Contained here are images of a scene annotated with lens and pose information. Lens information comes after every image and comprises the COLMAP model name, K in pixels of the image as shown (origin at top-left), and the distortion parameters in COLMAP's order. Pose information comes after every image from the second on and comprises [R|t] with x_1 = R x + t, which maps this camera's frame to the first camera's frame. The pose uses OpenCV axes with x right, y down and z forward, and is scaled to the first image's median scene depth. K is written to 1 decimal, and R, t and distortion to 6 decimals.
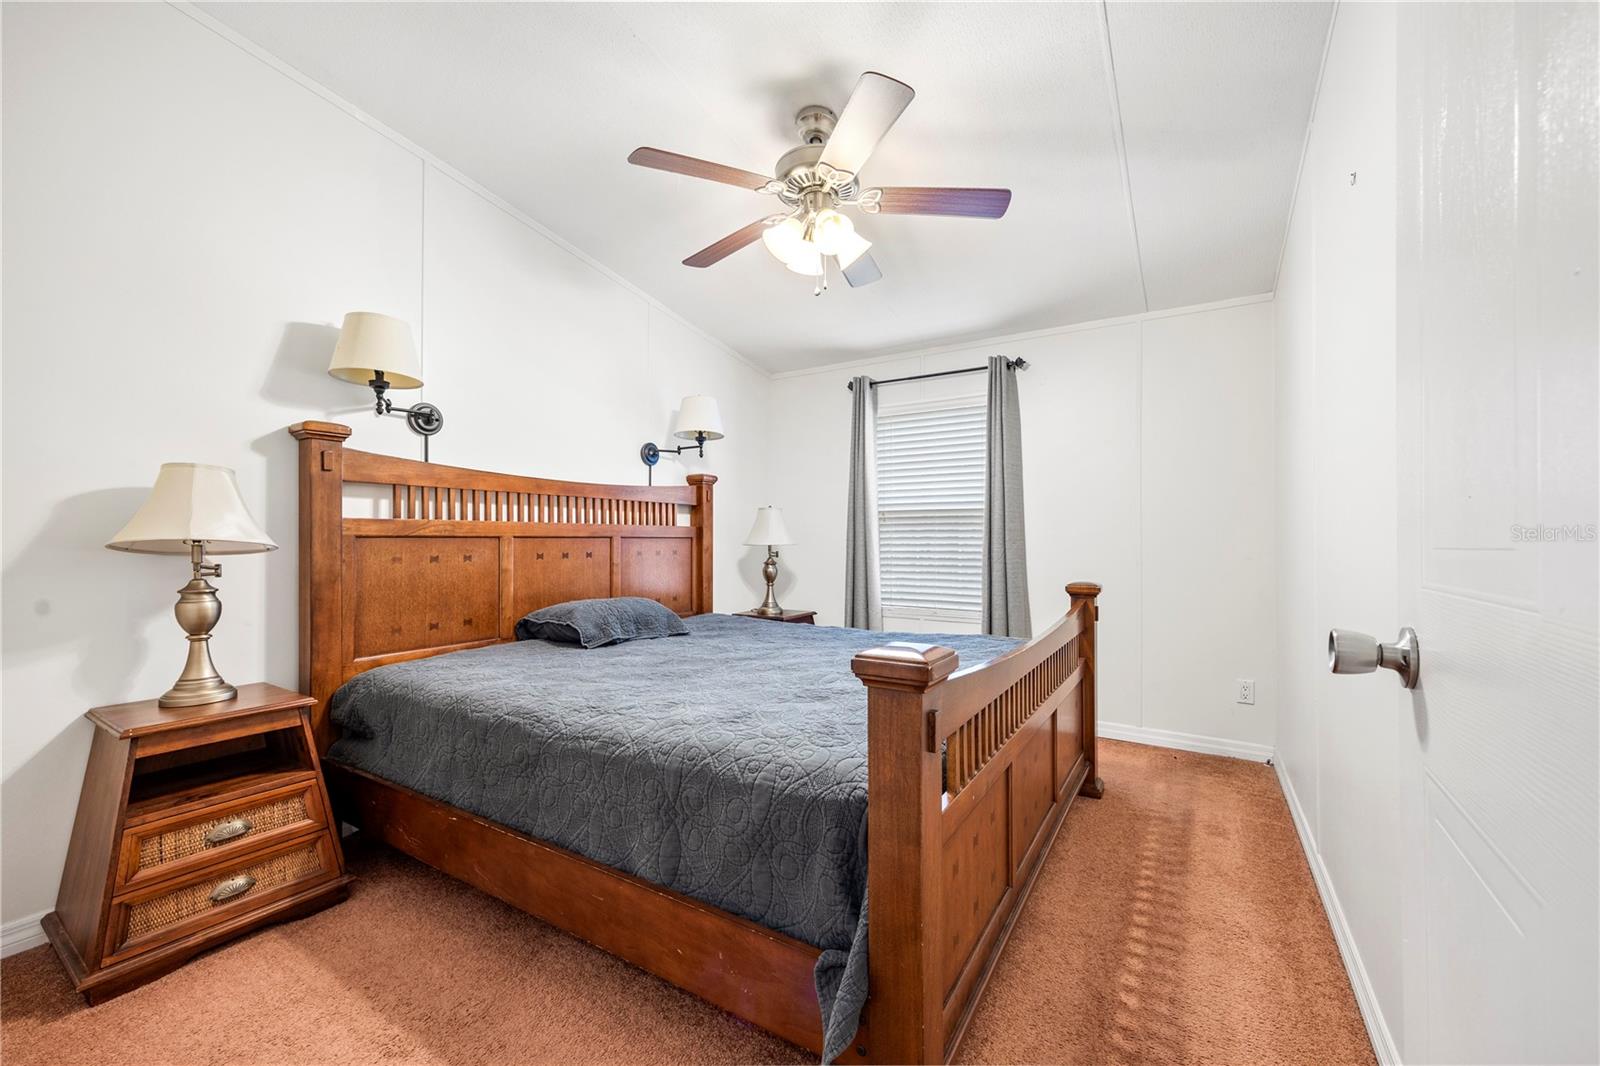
lens RADIAL K [[637.1, 0, 798.2], [0, 637.1, 531.1], [0, 0, 1]] dist [0.003005, -0.000230]
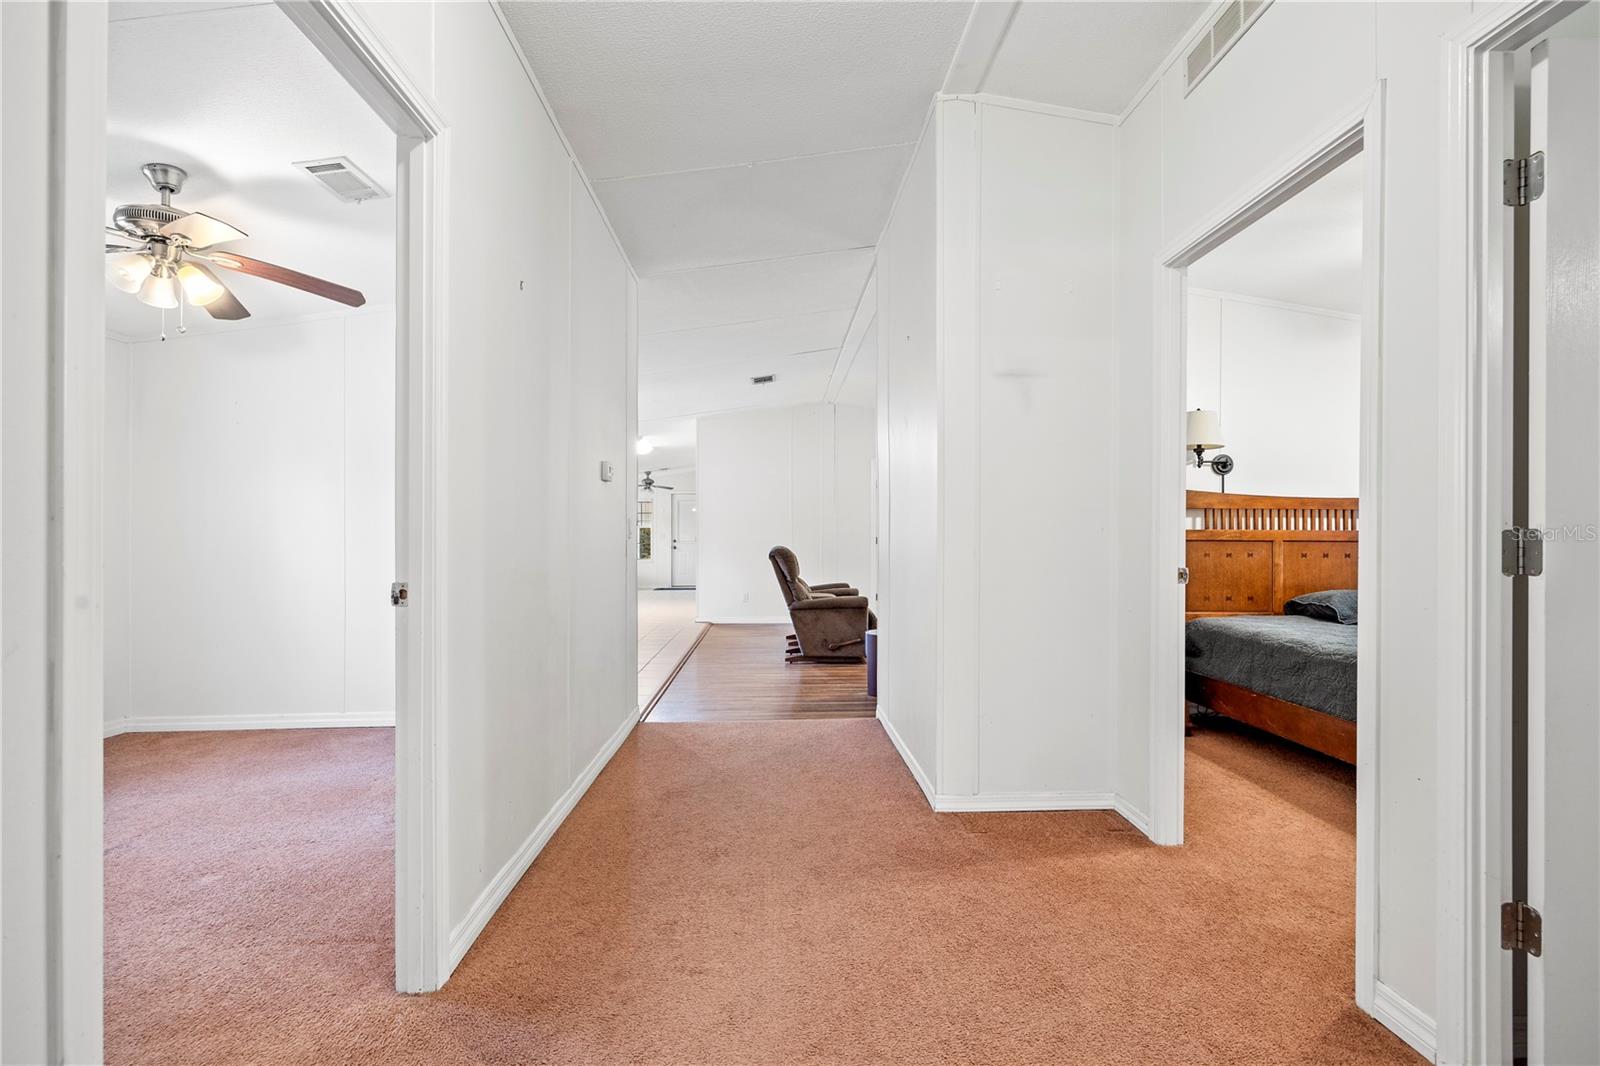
lens RADIAL K [[756.3, 0, 803.8], [0, 756.3, 534.7], [0, 0, 1]] dist [-0.003696, -0.001280]
pose [[0.570177, 0.000521, -0.821521, 0.329872], [0.004900, 0.999980, 0.004035, -0.017394], [0.821507, -0.006326, 0.570163, -0.848469]]
